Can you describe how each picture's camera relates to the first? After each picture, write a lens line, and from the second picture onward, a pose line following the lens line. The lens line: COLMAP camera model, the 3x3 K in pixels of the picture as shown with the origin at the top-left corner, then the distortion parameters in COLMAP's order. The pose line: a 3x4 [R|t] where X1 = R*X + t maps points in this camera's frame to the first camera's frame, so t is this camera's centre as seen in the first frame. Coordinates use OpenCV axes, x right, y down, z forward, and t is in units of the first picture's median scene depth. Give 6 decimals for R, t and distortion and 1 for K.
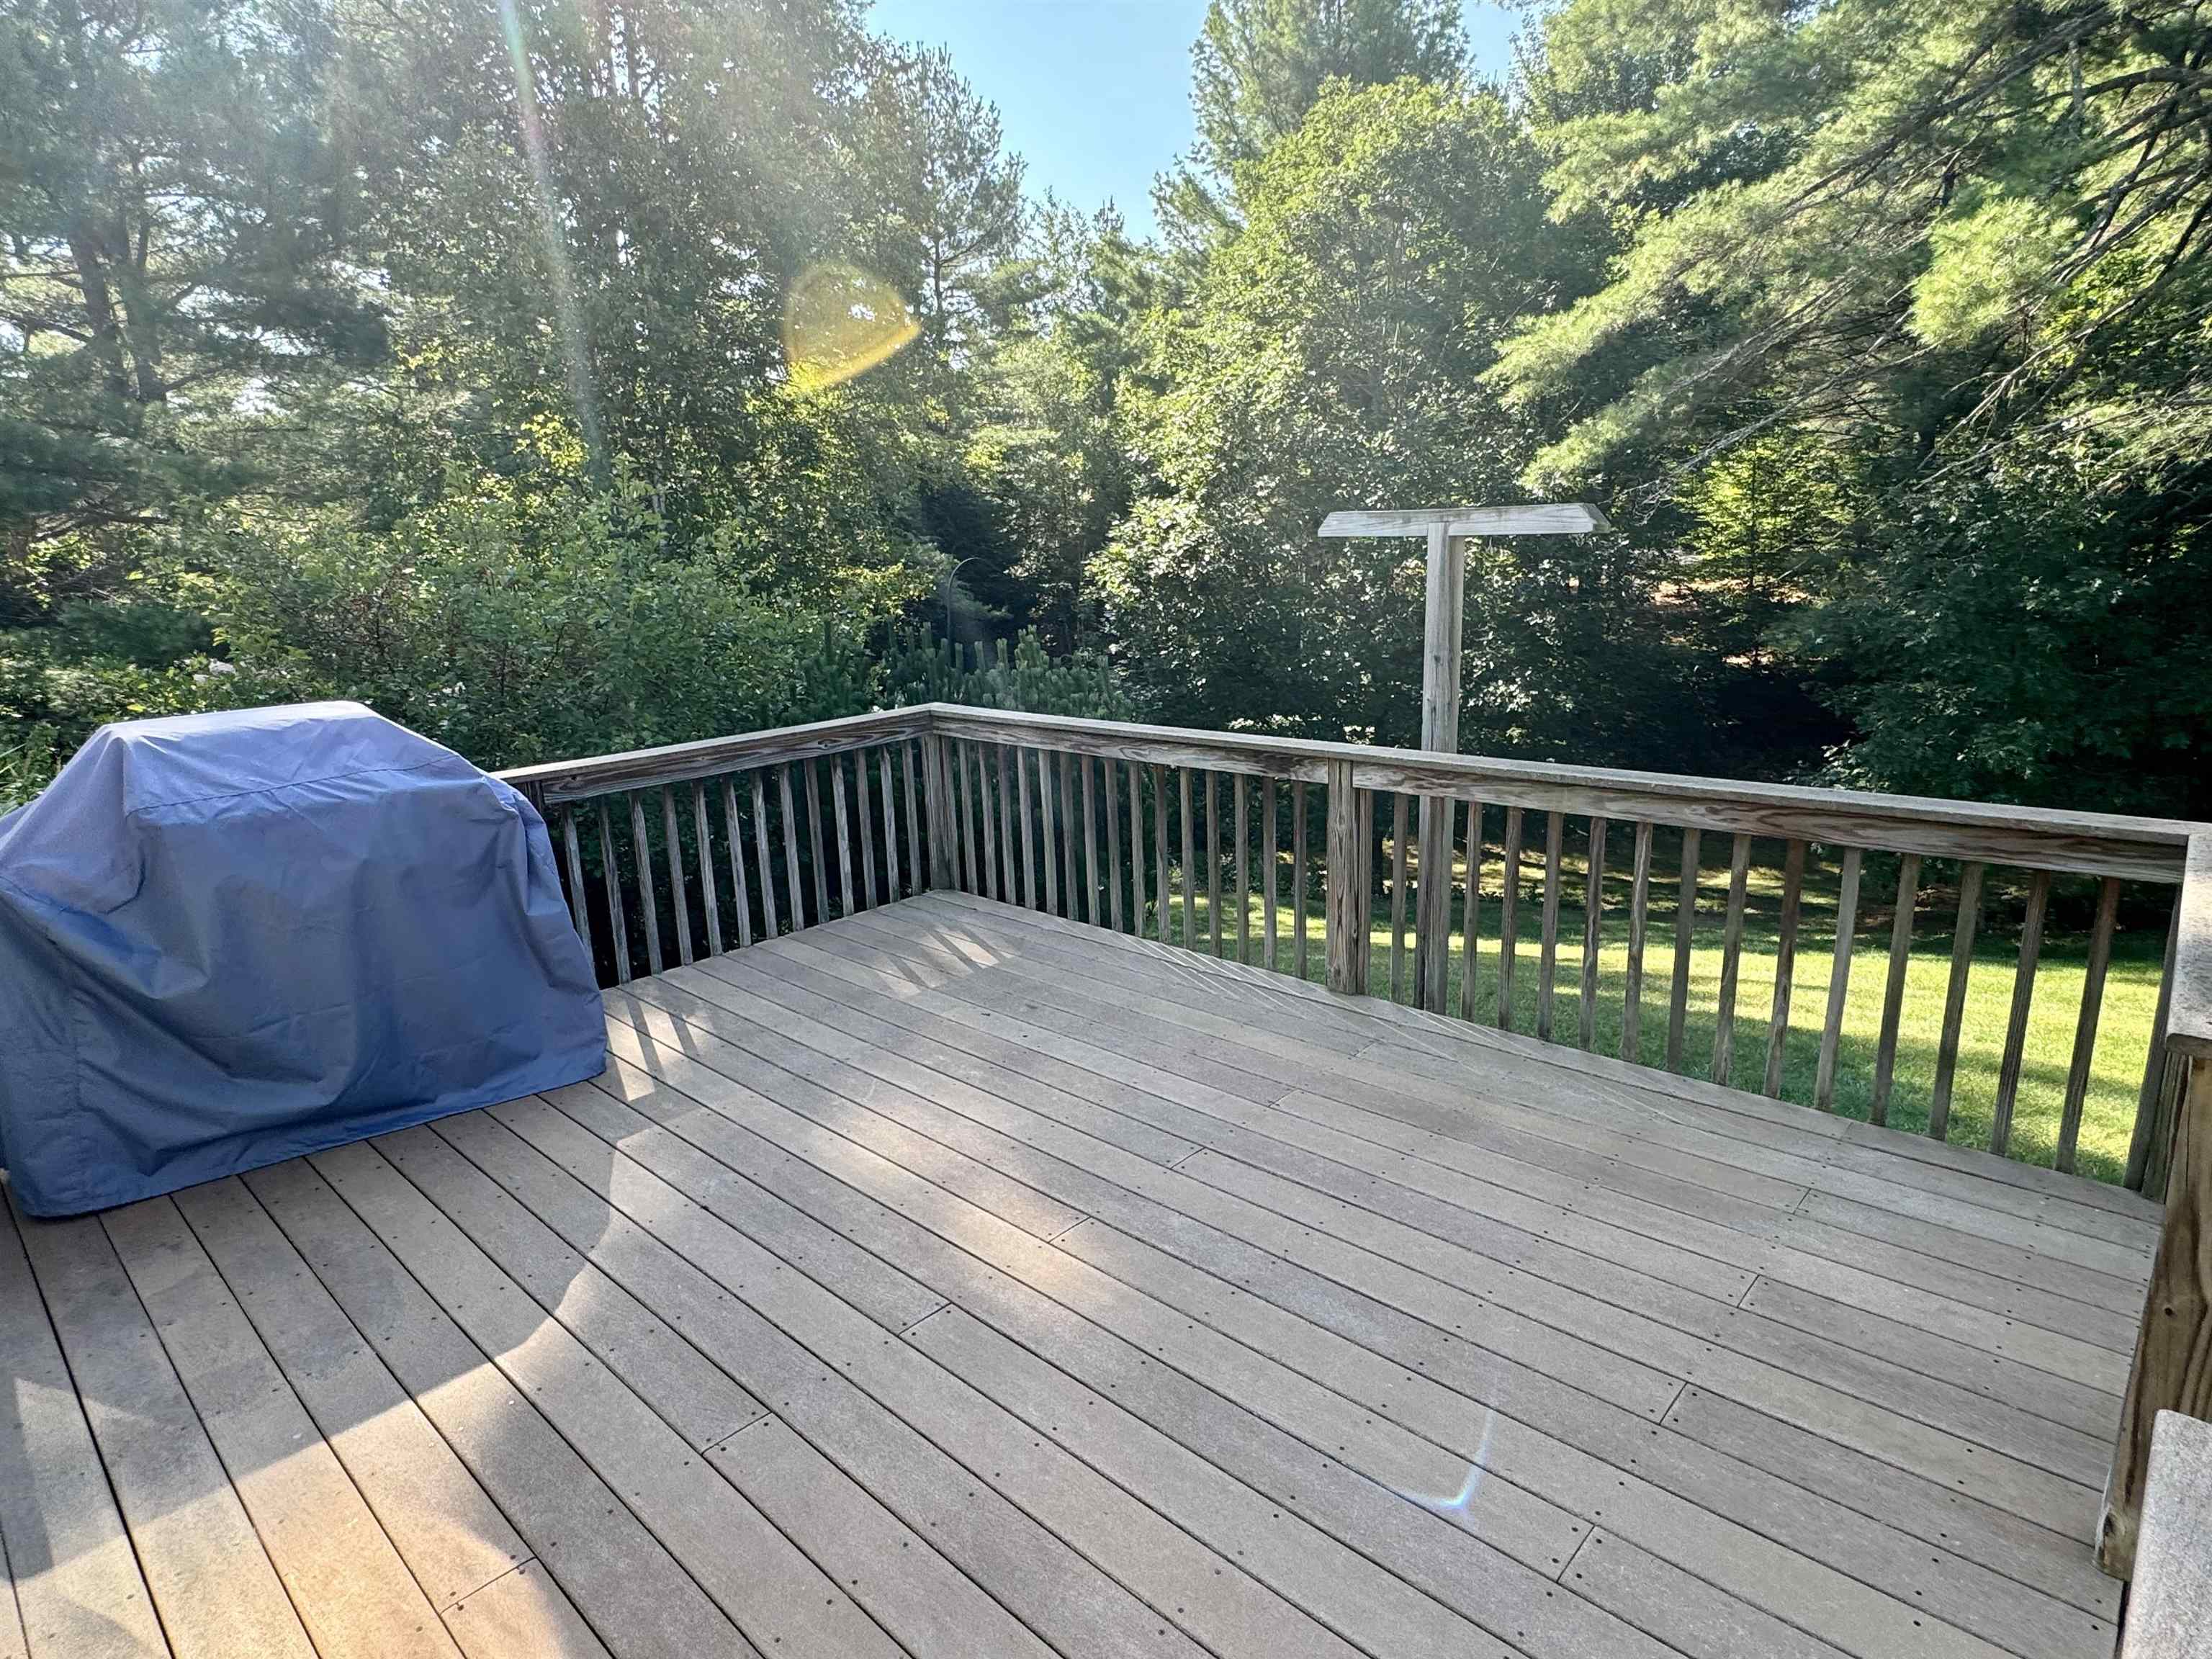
lens RADIAL K [[1211.1, 0, 1105.1], [0, 1211.1, 836.0], [0, 0, 1]] dist [-0.003976, 0.005650]
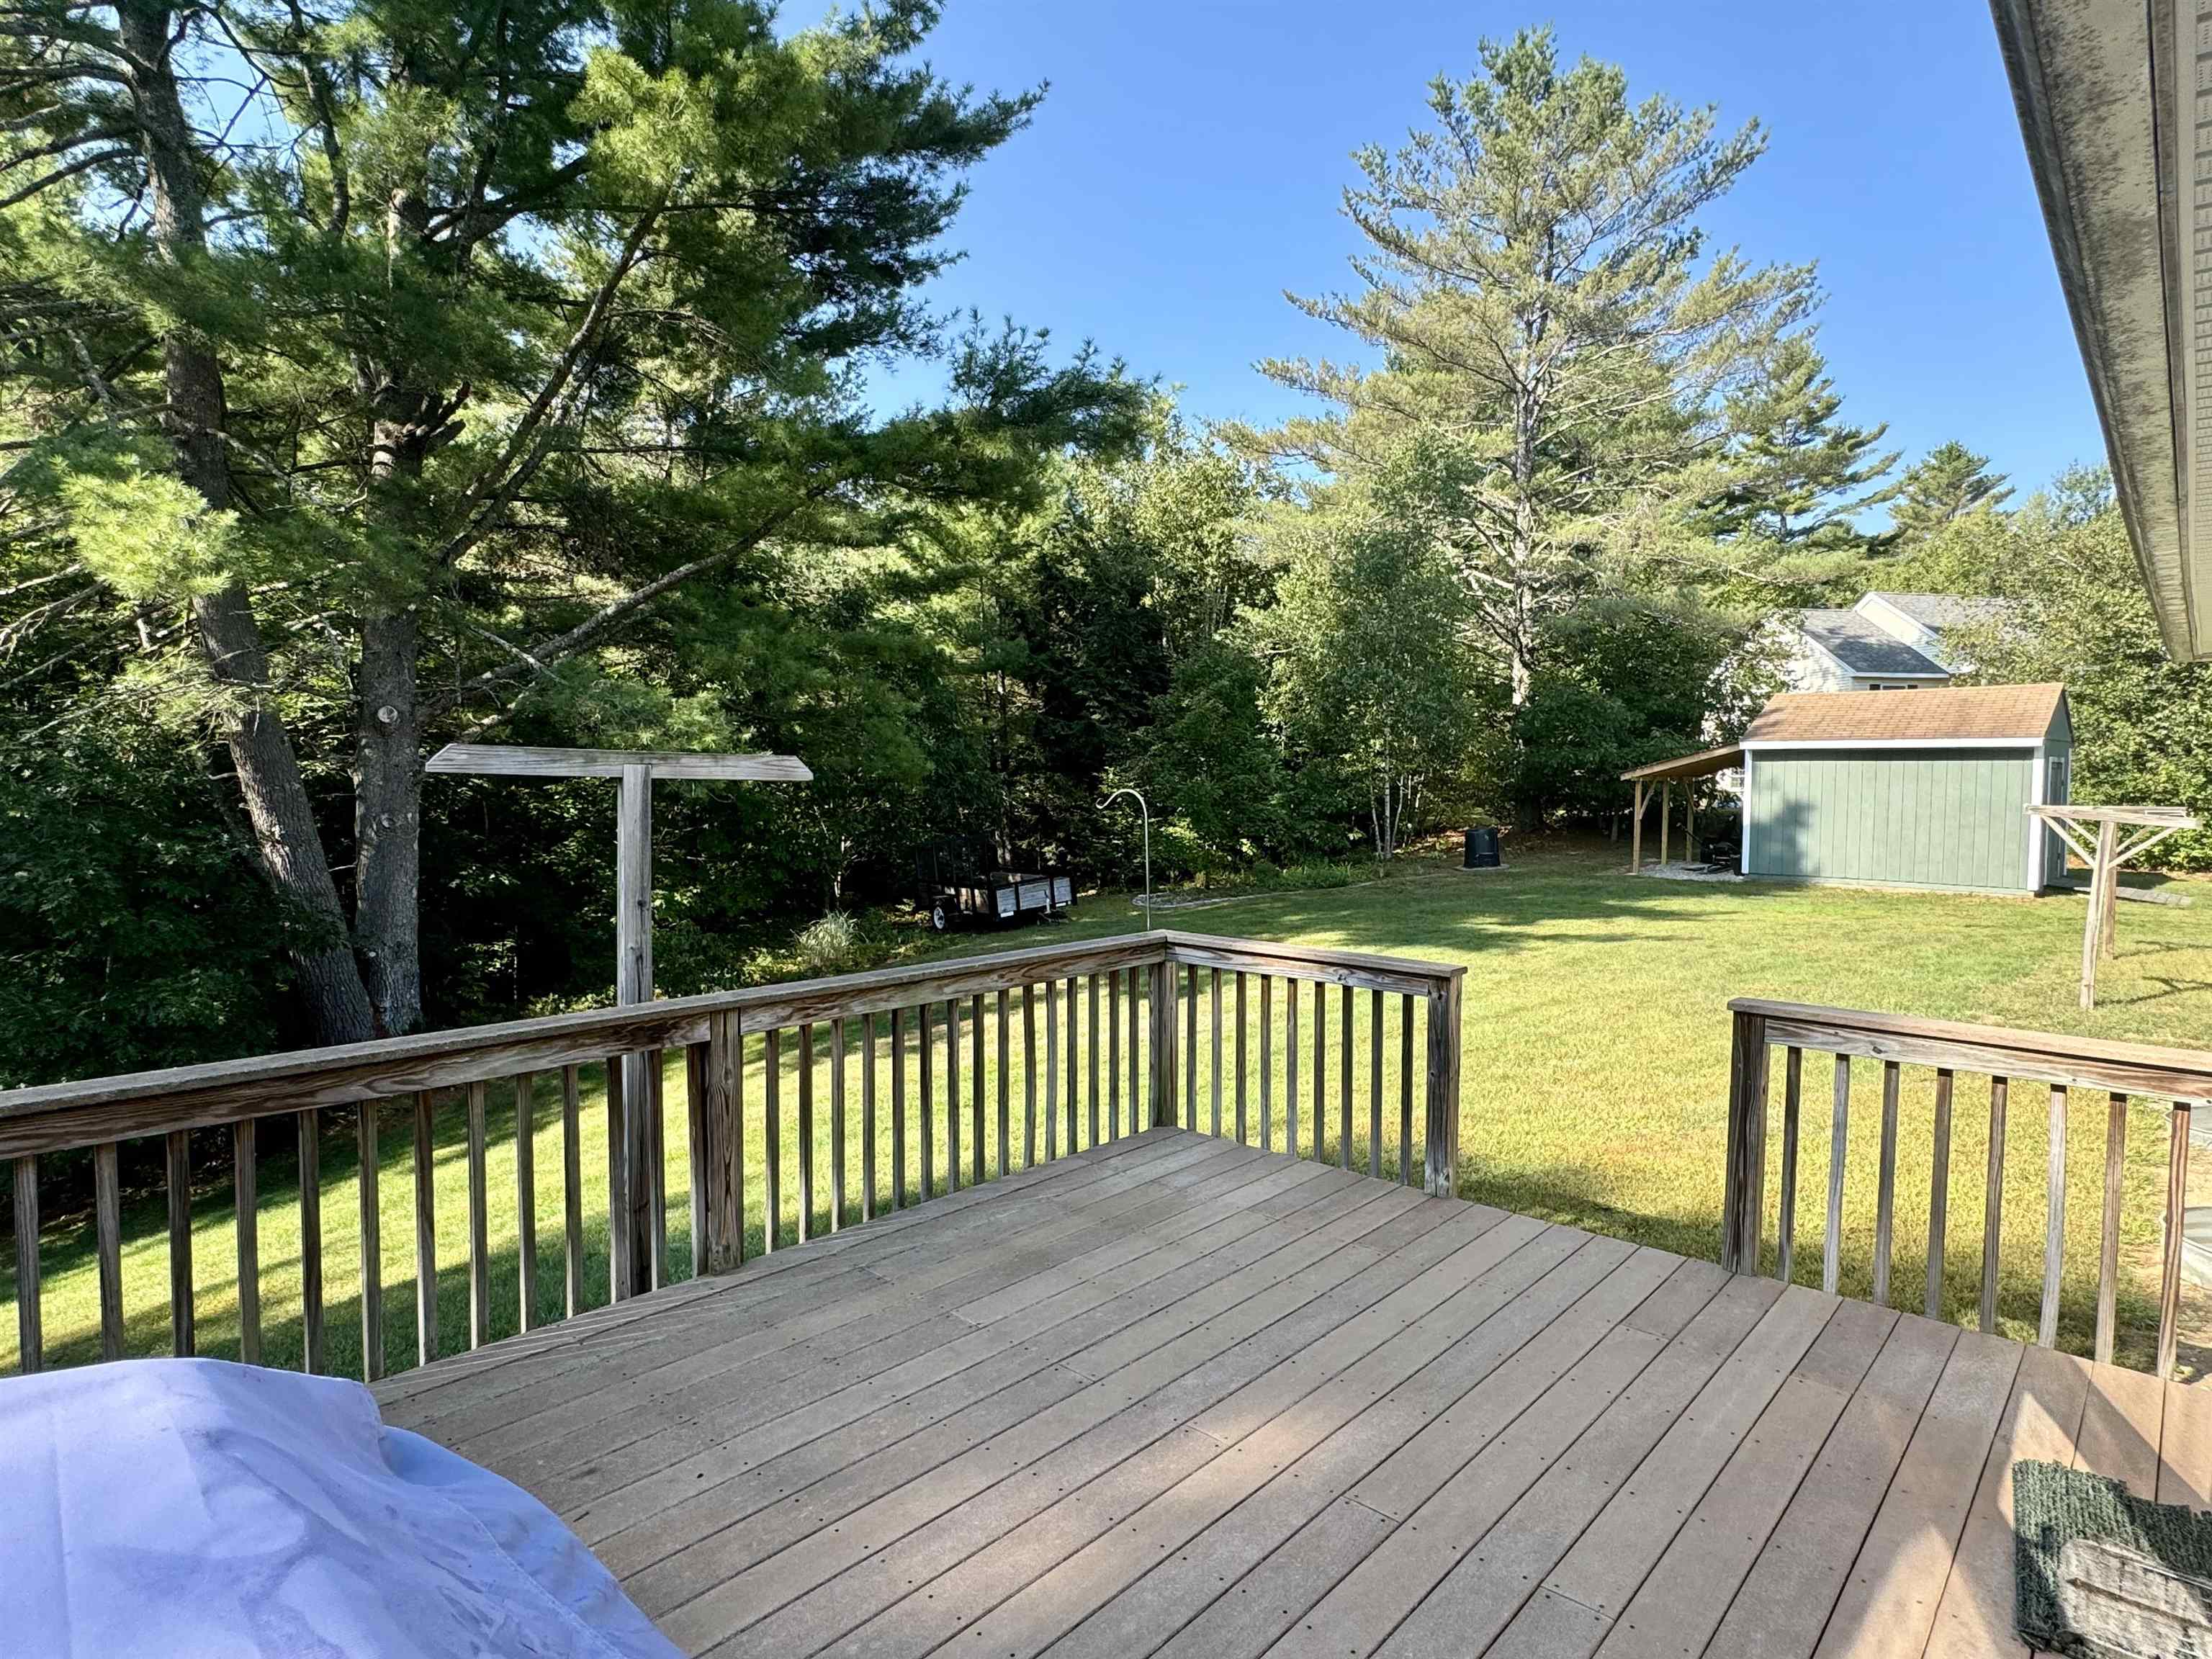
lens RADIAL K [[1211.1, 0, 1112.8], [0, 1211.1, 835.8], [0, 0, 1]] dist [-0.003976, 0.005650]
pose [[-0.020992, -0.011136, 0.999718, -0.982740], [0.229288, 0.973233, 0.015656, -0.185592], [-0.973132, 0.229552, -0.017877, 0.933976]]
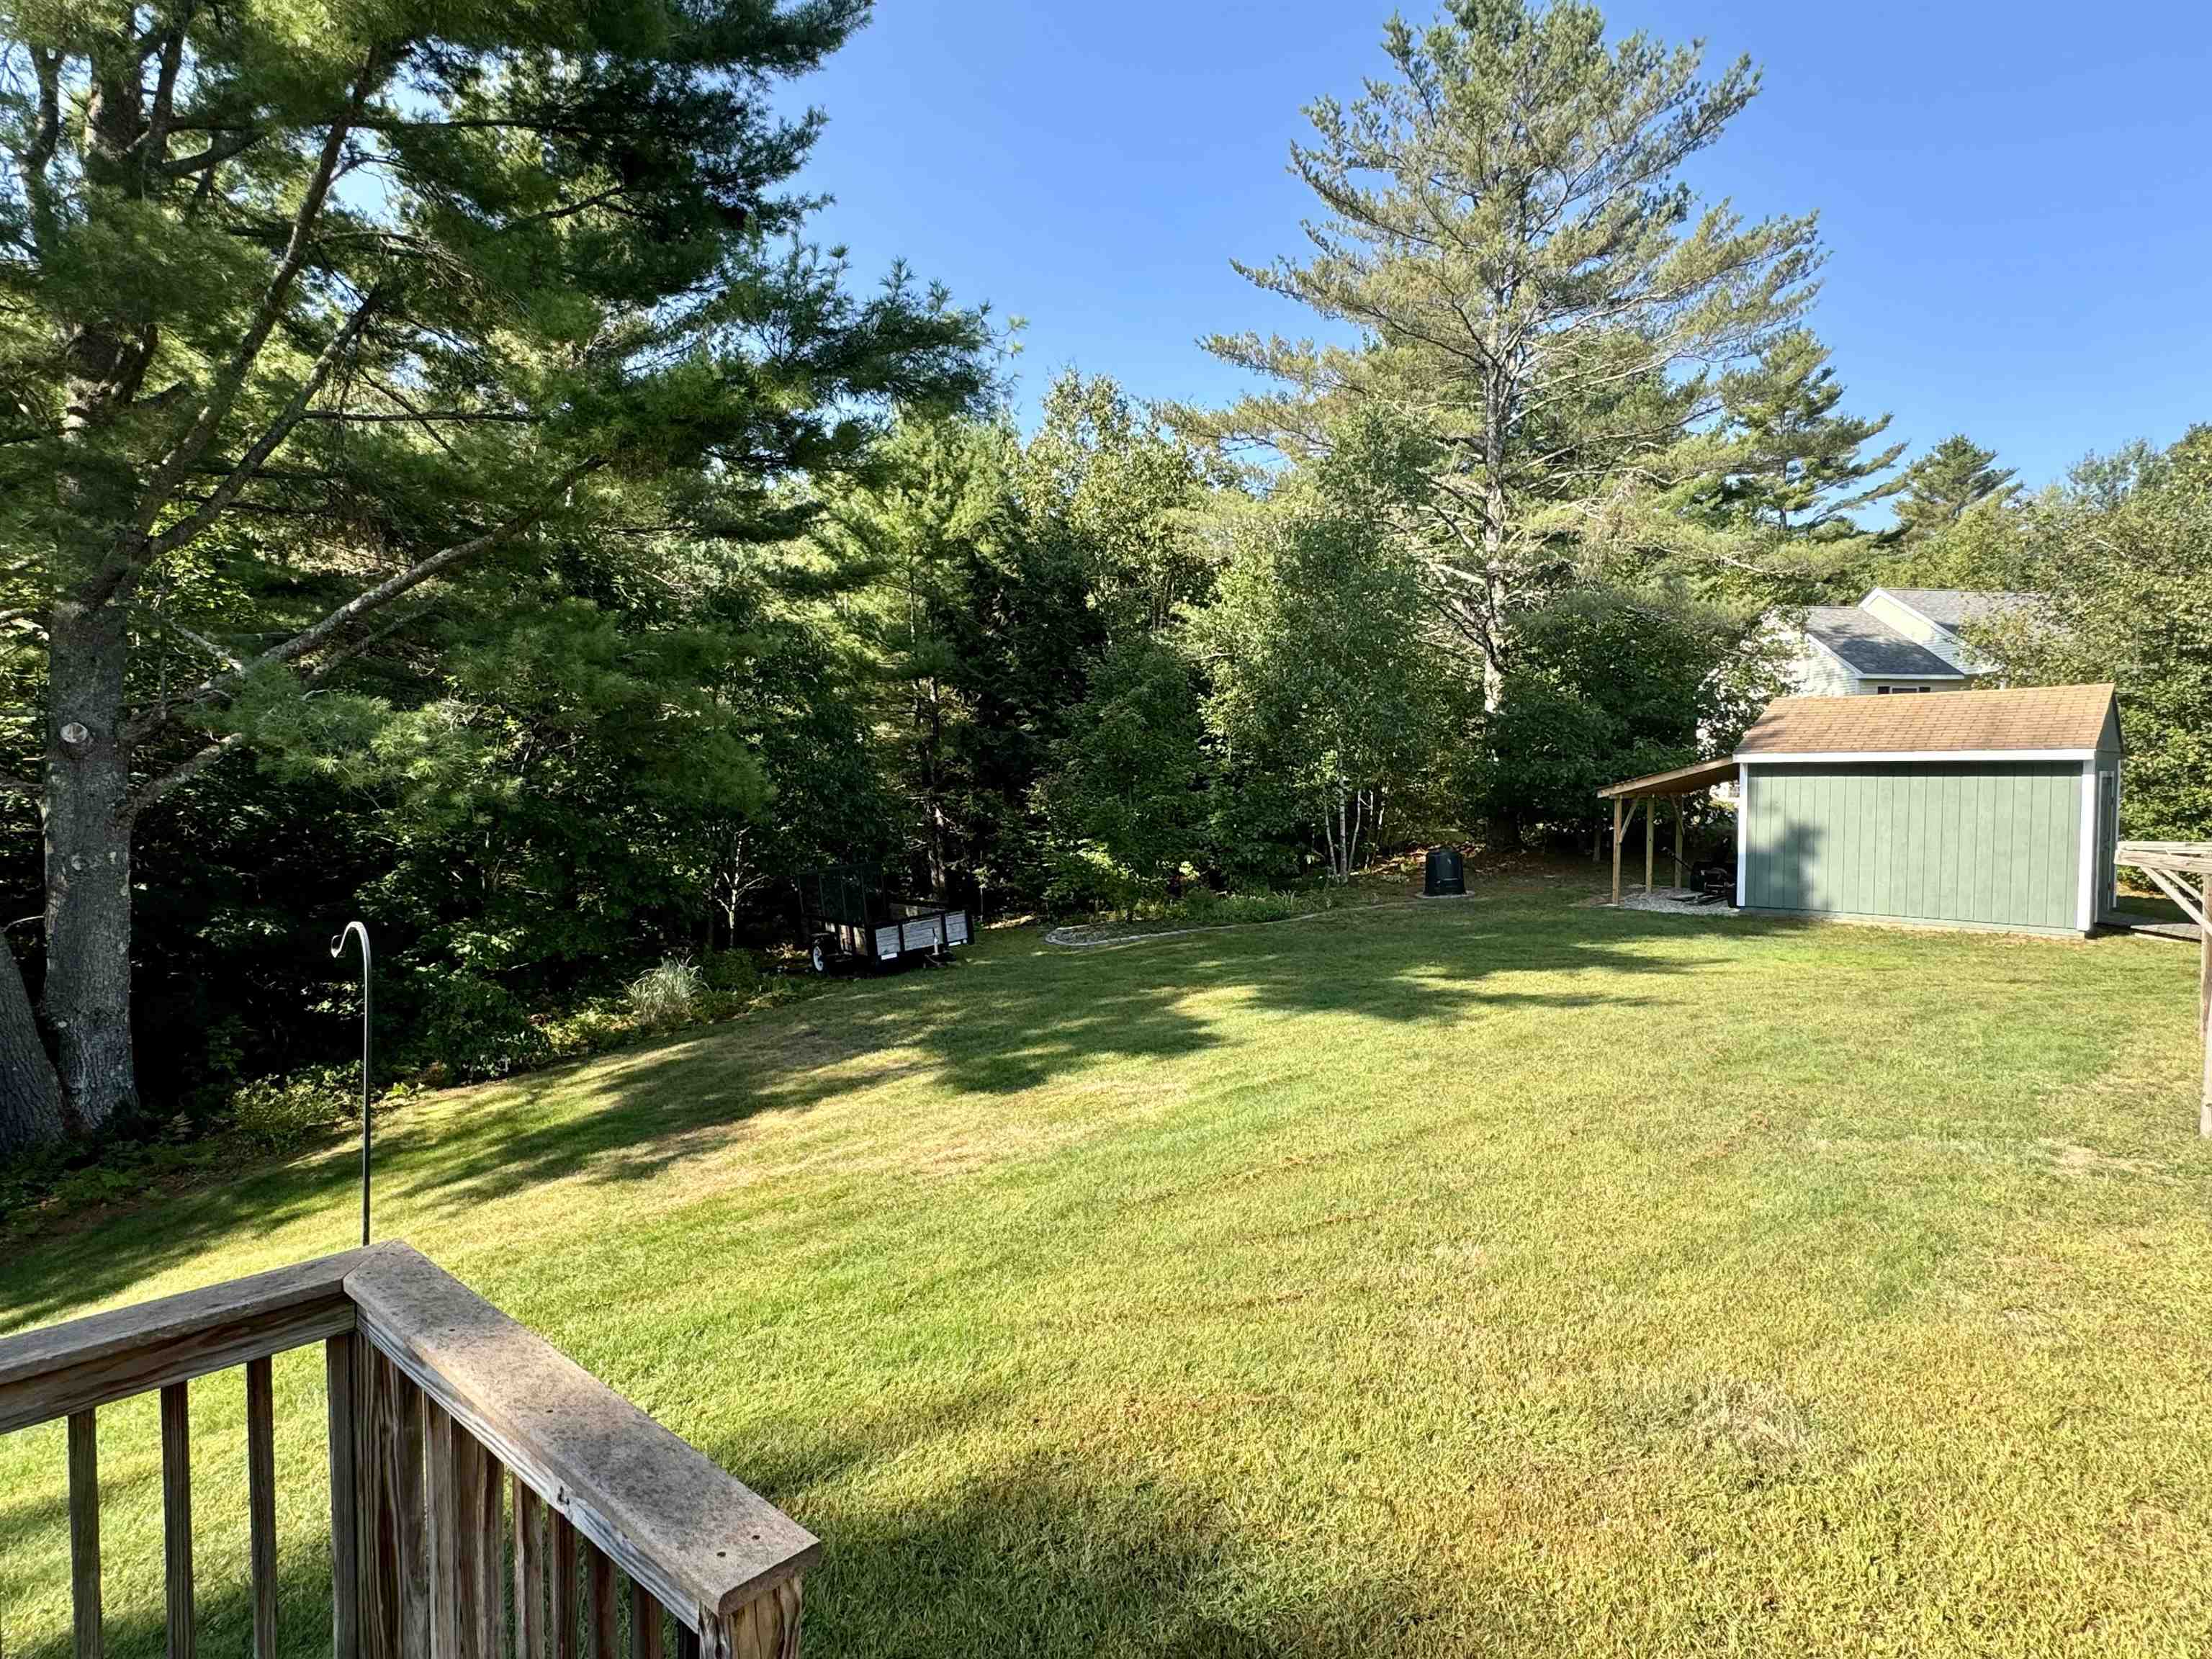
lens RADIAL K [[1211.1, 0, 1100.1], [0, 1211.1, 829.1], [0, 0, 1]] dist [-0.003976, 0.005650]
pose [[-0.010924, -0.001180, 0.999940, -0.765261], [0.233171, 0.972429, 0.003695, -0.182119], [-0.972374, 0.233197, -0.010348, 0.802934]]
